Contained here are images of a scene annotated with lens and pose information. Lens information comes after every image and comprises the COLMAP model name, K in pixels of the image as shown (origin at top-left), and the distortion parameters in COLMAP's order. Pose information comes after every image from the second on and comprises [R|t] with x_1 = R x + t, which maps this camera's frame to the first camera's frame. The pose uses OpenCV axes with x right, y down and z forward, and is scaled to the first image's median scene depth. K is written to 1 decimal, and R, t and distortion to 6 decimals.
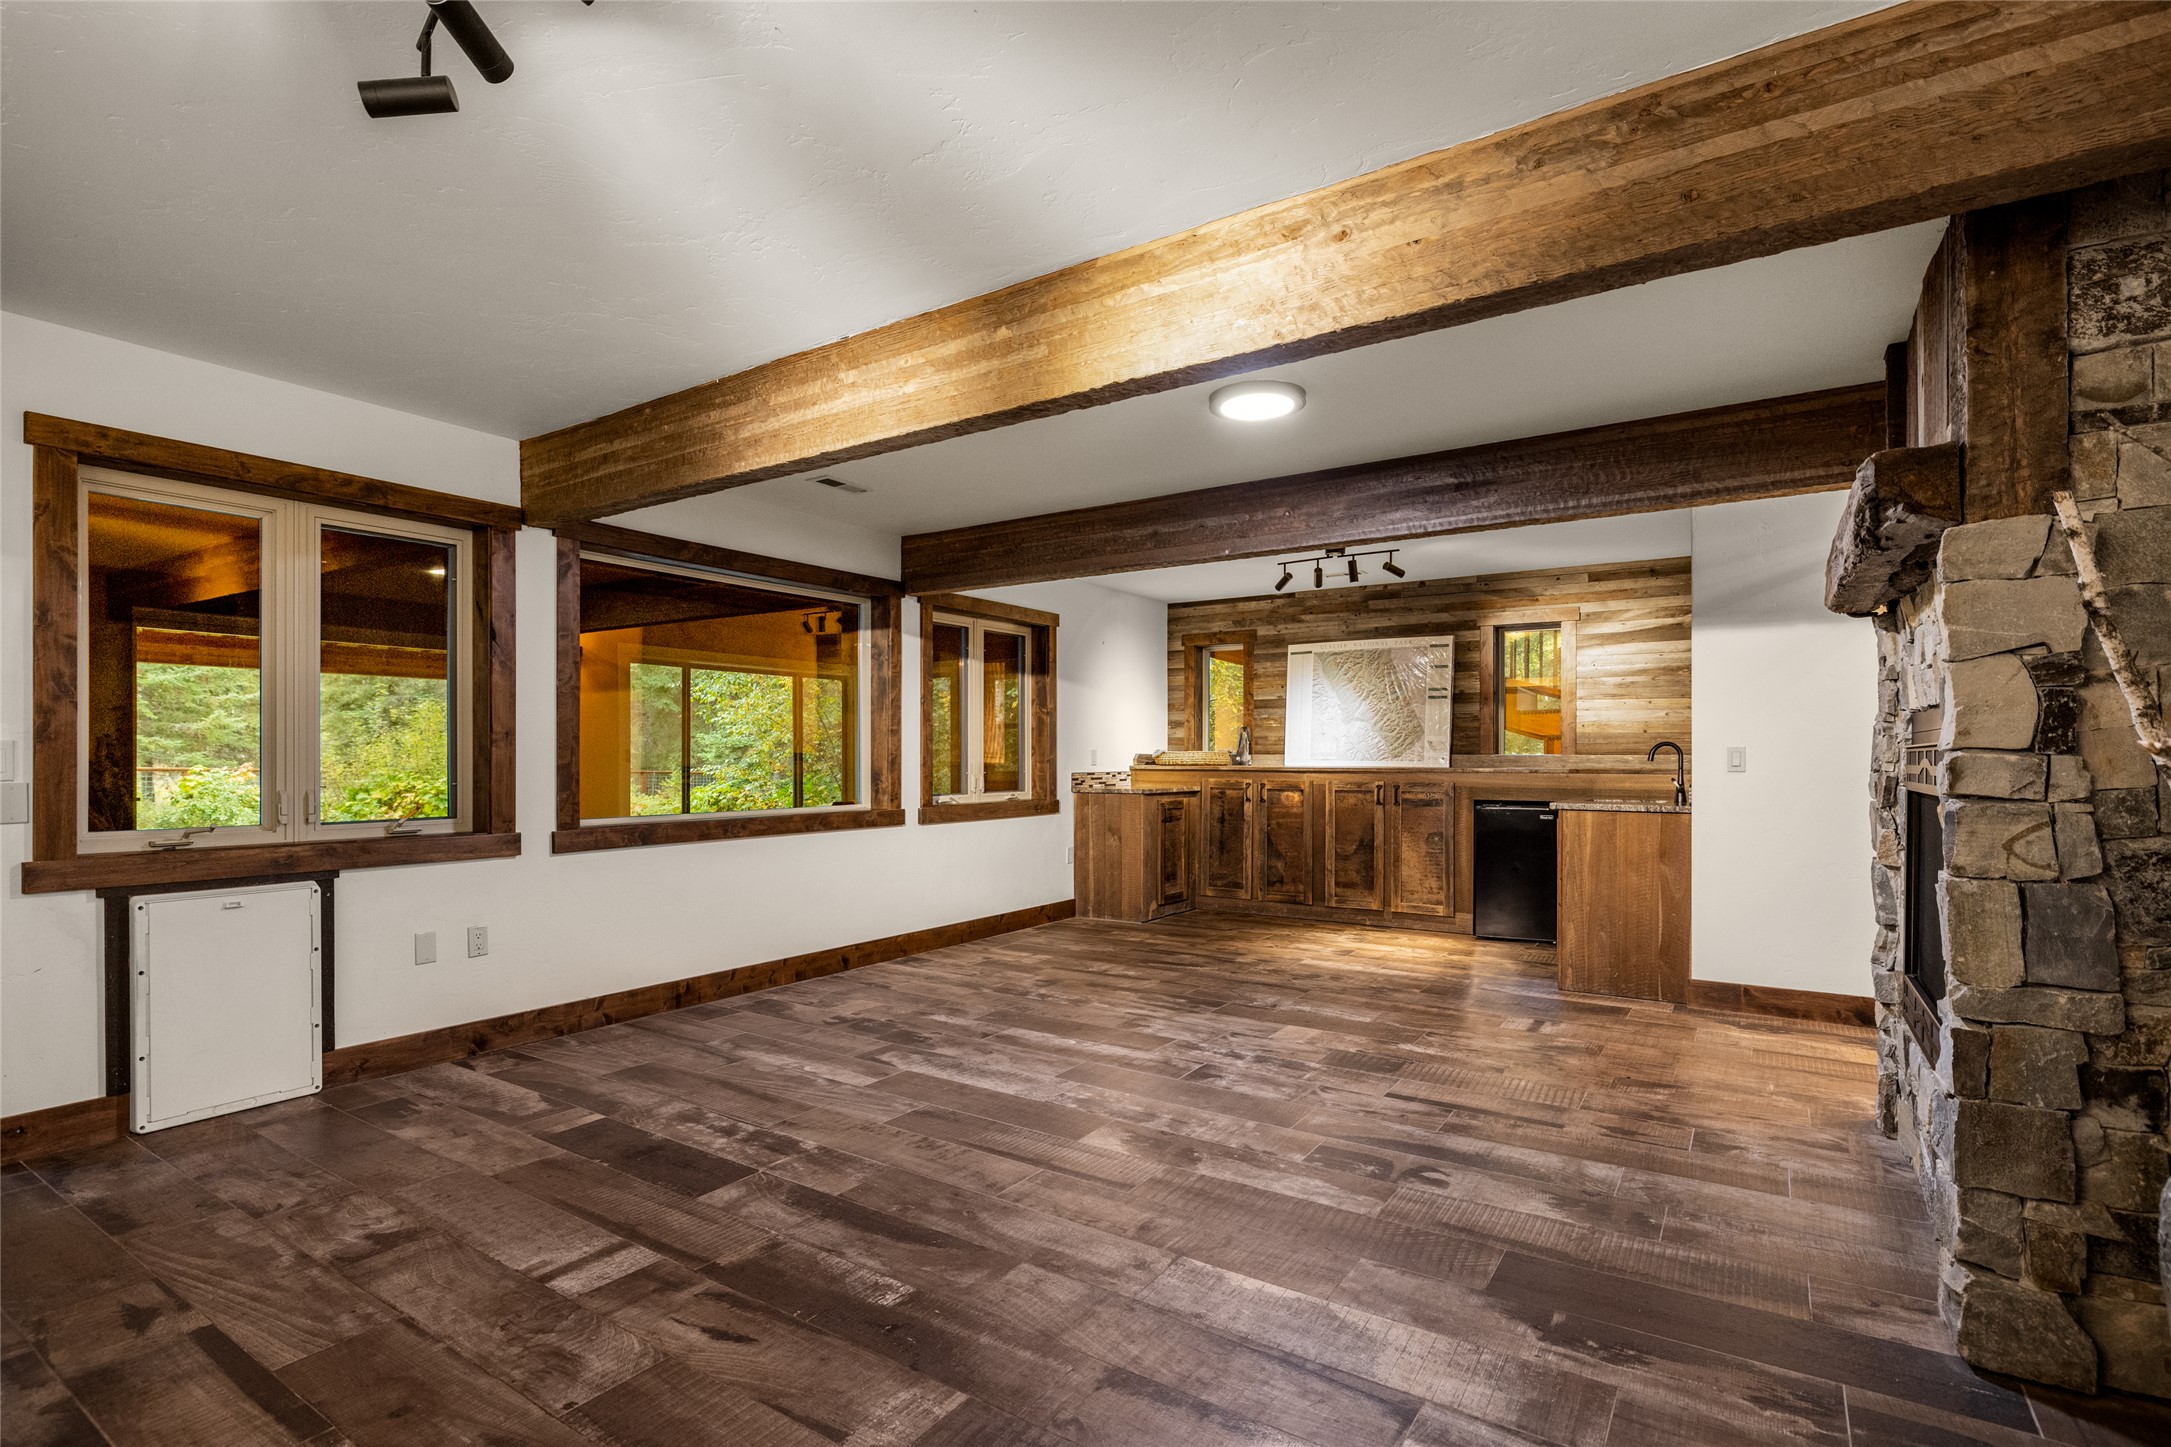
lens RADIAL K [[1033.1, 0, 1089.3], [0, 1033.1, 755.6], [0, 0, 1]] dist [-0.004640, 0.002517]
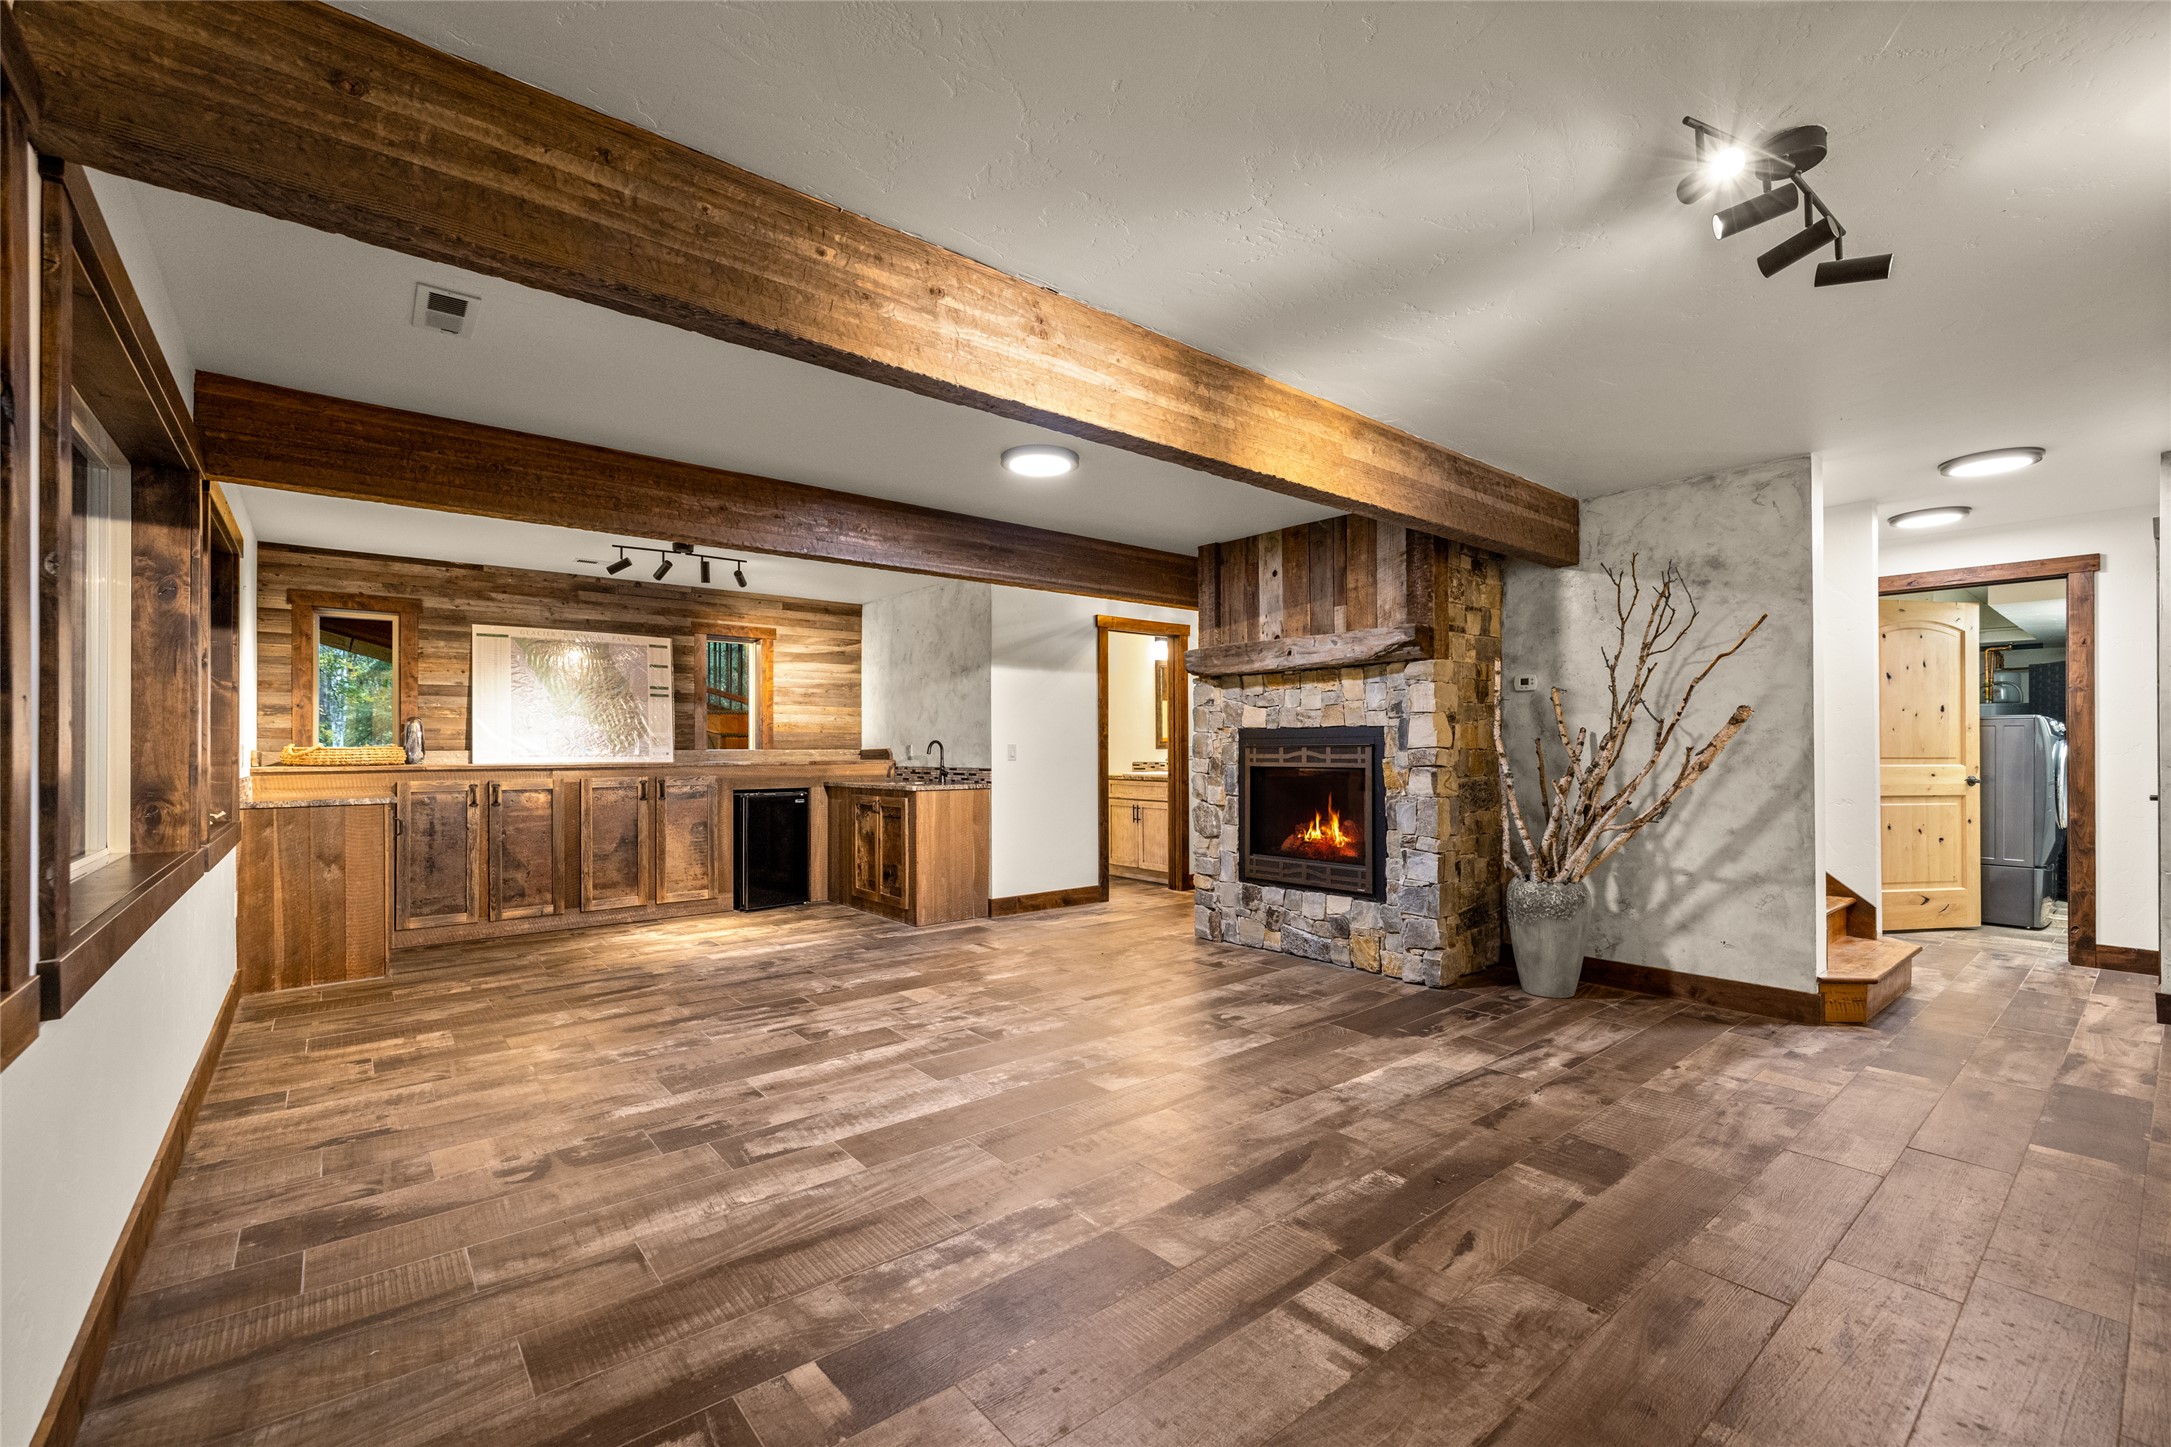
lens RADIAL K [[907.7, 0, 1084.9], [0, 907.7, 742.3], [0, 0, 1]] dist [0.000091, 0.000681]
pose [[0.296275, 0.005032, 0.955089, -0.867487], [0.002786, 0.999977, -0.006133, -0.003958], [-0.955099, 0.004478, 0.296254, 0.649704]]
